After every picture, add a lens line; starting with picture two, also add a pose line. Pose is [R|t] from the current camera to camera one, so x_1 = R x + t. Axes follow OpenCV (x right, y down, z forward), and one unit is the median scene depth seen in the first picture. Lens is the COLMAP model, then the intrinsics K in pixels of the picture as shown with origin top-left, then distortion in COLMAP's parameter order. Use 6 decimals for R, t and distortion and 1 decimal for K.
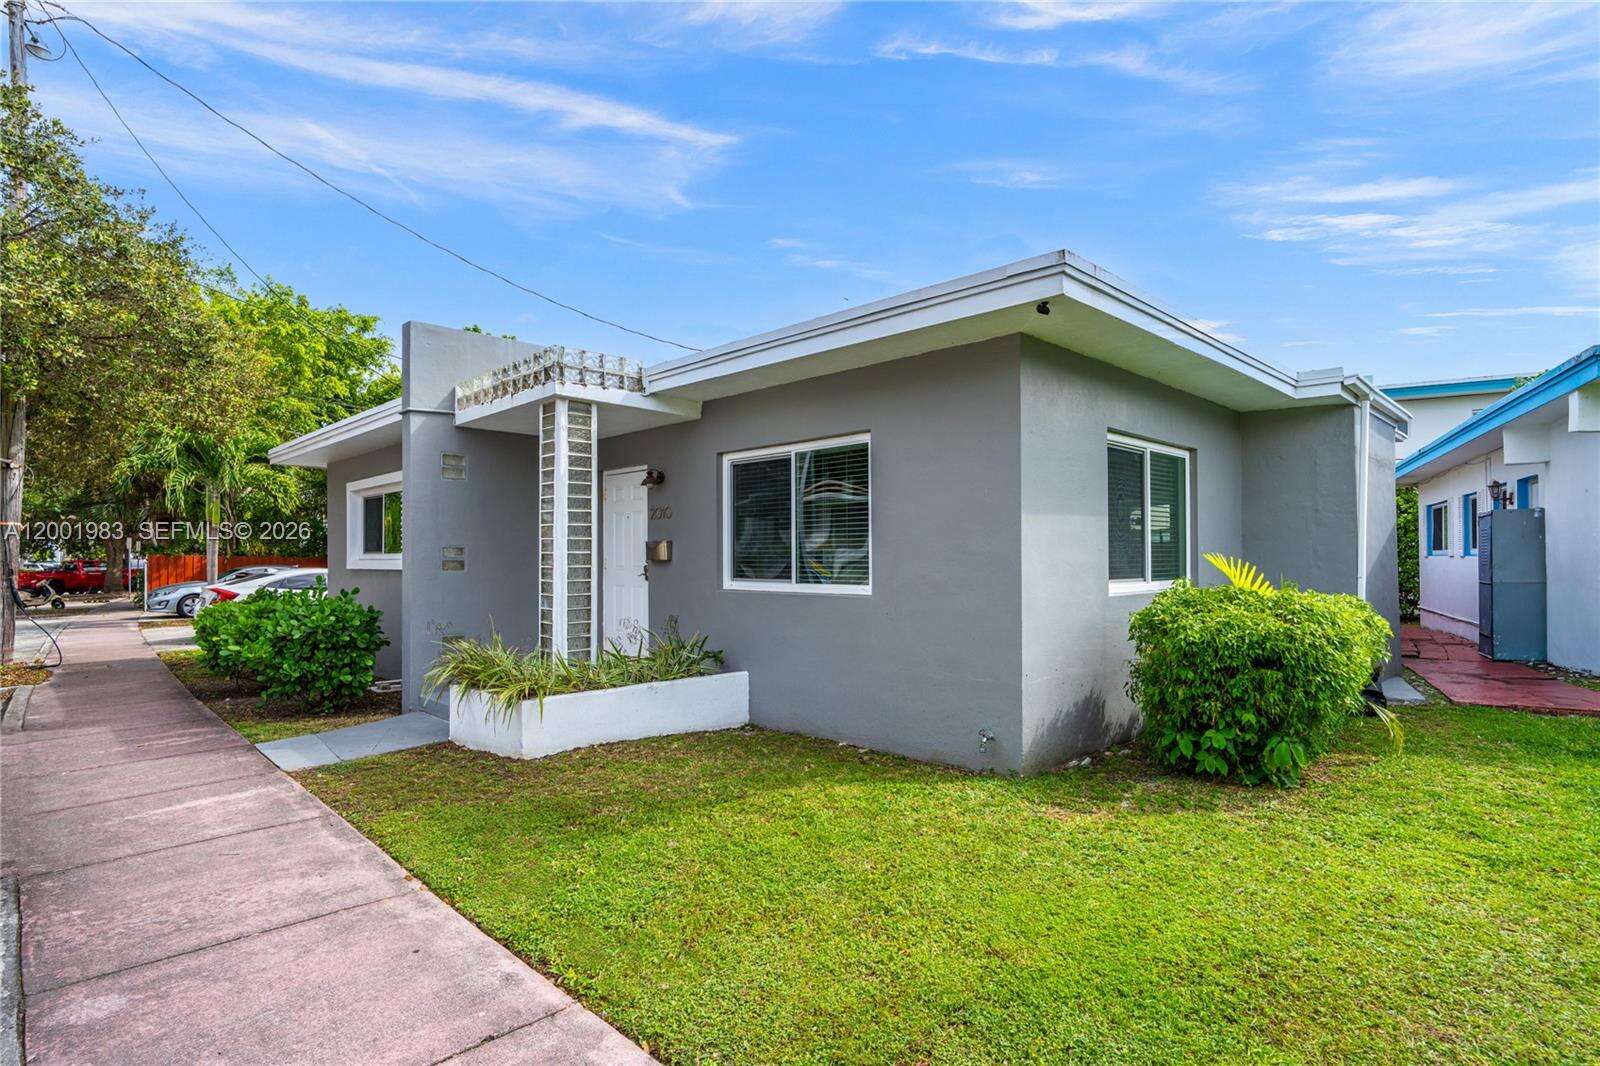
lens RADIAL K [[815.2, 0, 768.9], [0, 815.2, 564.0], [0, 0, 1]] dist [-0.005034, -0.000119]
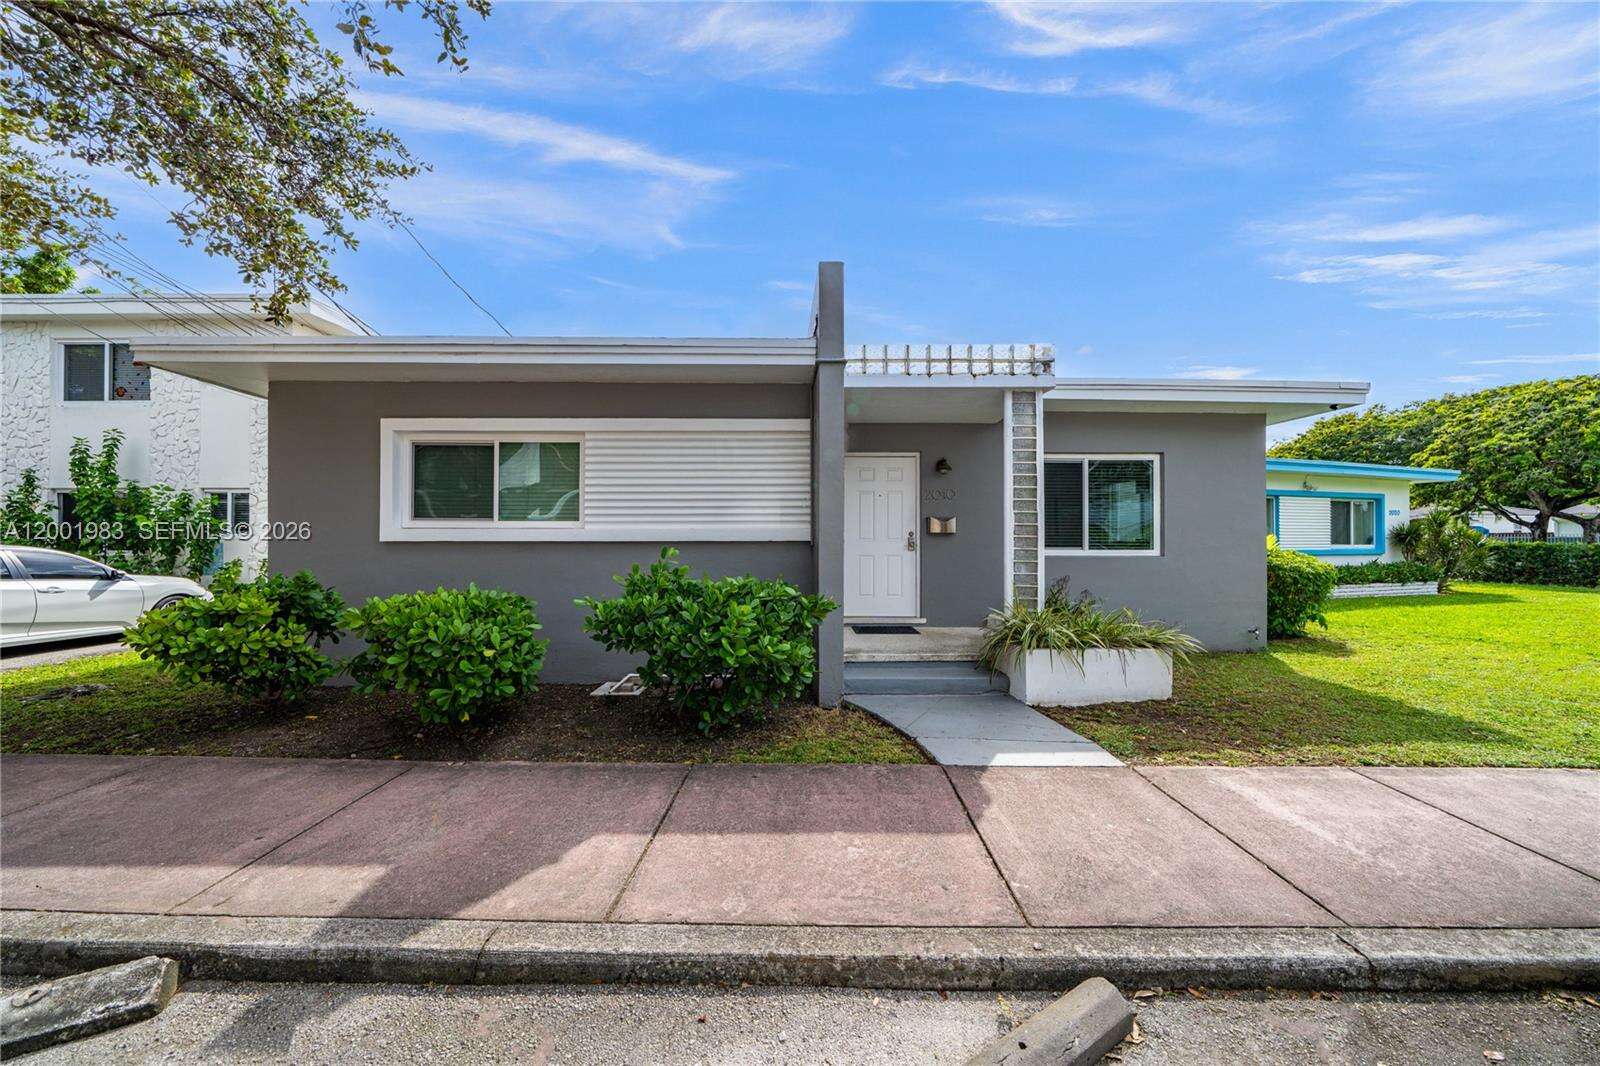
lens RADIAL K [[550.1, 0, 798.9], [0, 550.1, 537.9], [0, 0, 1]] dist [-0.003451, 0.000132]
pose [[0.686791, 0.012941, 0.726739, -1.037053], [-0.000655, 0.999852, -0.017185, 0.019597], [-0.726854, 0.011326, 0.686698, 0.700000]]
